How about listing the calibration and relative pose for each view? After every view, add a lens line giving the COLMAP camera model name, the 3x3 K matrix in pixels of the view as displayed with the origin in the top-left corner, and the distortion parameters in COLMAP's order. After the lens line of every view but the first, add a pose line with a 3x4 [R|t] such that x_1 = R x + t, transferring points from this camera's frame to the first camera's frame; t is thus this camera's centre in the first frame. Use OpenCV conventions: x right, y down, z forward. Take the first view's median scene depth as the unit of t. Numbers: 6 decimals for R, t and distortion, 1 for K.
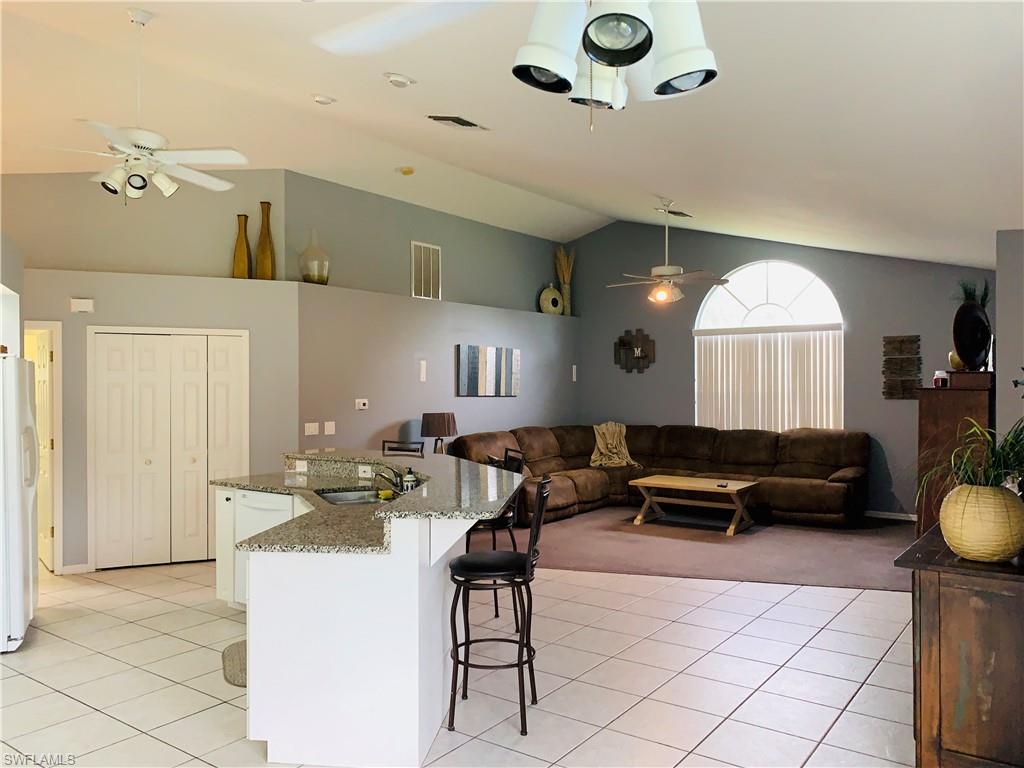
lens RADIAL K [[786.4, 0, 512.0], [0, 786.4, 384.0], [0, 0, 1]] dist [-0.004079, -0.001618]
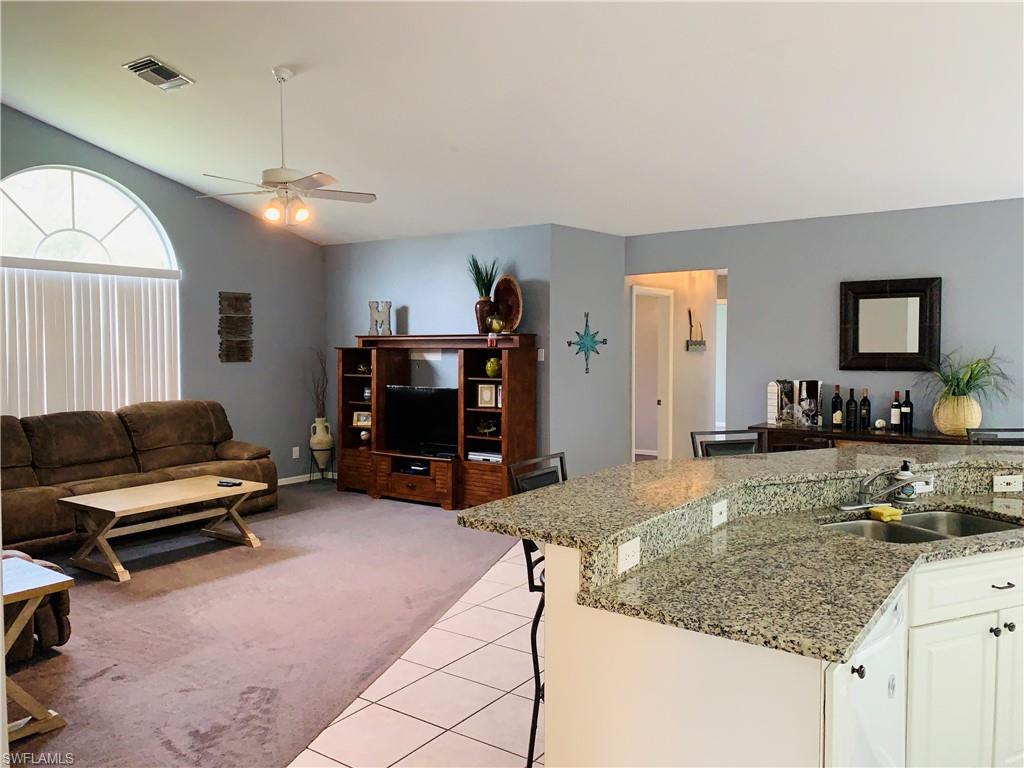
lens RADIAL K [[786.4, 0, 512.0], [0, 786.4, 384.0], [0, 0, 1]] dist [-0.004079, -0.001618]
pose [[0.000803, -0.045365, 0.998970, -0.396525], [0.003144, 0.998966, 0.045362, 0.004026], [-0.999995, 0.003104, 0.000944, 0.654427]]
